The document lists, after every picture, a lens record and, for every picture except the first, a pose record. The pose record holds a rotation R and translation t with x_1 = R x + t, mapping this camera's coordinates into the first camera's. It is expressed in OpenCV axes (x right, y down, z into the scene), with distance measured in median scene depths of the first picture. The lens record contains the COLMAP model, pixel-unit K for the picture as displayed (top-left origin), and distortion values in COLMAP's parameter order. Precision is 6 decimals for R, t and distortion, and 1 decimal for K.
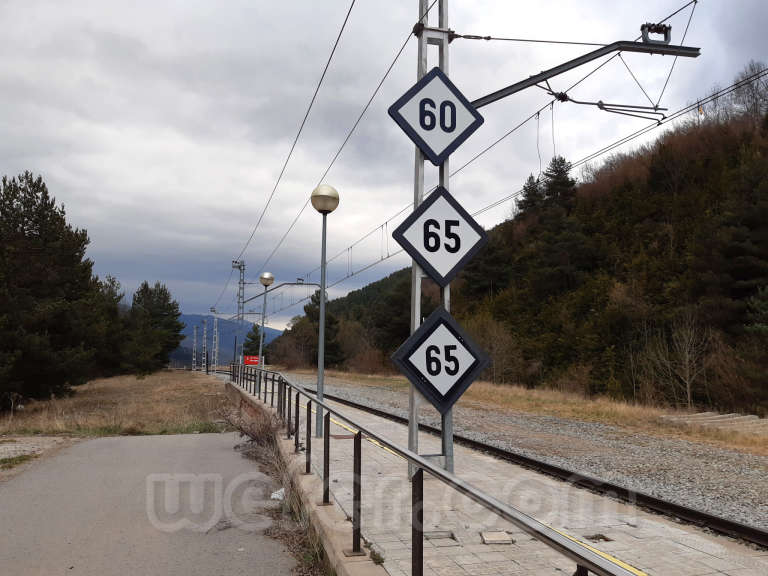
lens RADIAL K [[583.3, 0, 384.6], [0, 583.3, 286.6], [0, 0, 1]] dist [0.034677, -0.078941]
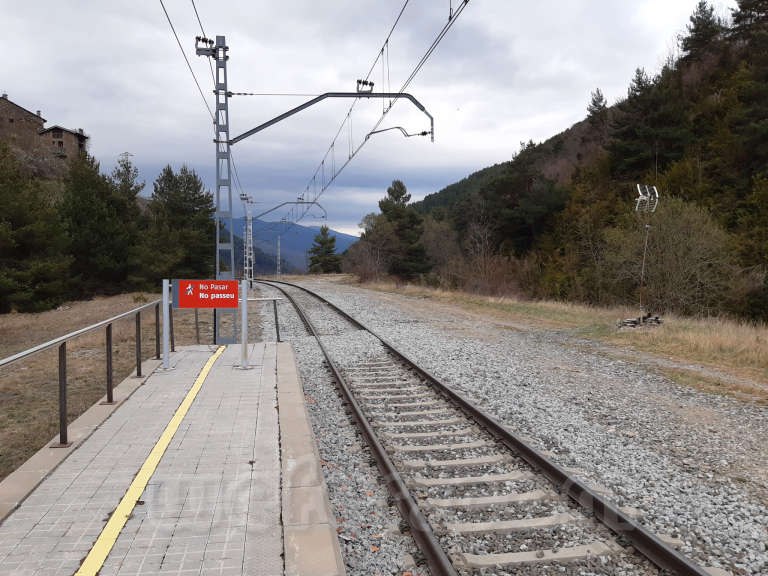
lens RADIAL K [[583.3, 0, 383.4], [0, 583.3, 285.1], [0, 0, 1]] dist [0.034677, -0.078941]
pose [[0.991438, -0.002277, -0.130558, -0.039579], [0.022639, 0.987703, 0.154694, 0.031885], [0.128600, -0.156325, 0.979298, 0.280530]]
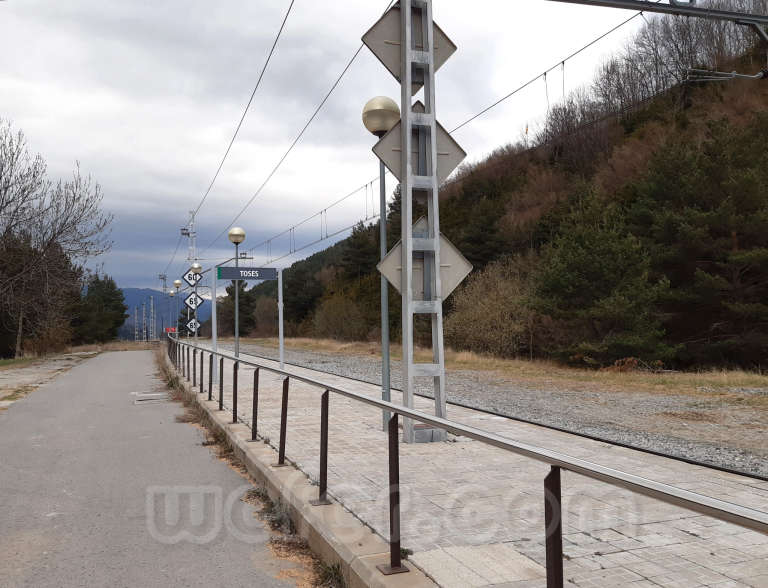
lens RADIAL K [[656.7, 0, 382.8], [0, 656.7, 287.2], [0, 0, 1]] dist [0.026440, -0.060100]
pose [[0.998418, -0.022738, 0.051418, 0.157653], [0.019711, 0.998085, 0.058641, -0.054982], [-0.052653, -0.057534, 0.996954, -0.513227]]
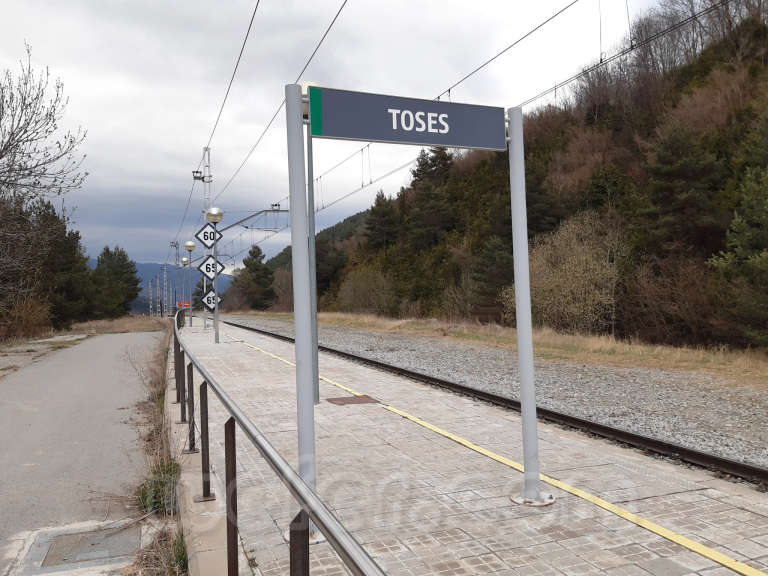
lens RADIAL K [[621.2, 0, 386.1], [0, 621.2, 271.8], [0, 0, 1]] dist [0.028612, -0.033062]
pose [[0.998394, -0.030401, 0.047805, 0.119242], [0.026732, 0.996779, 0.075614, -0.038612], [-0.049950, -0.074215, 0.995991, -0.355612]]
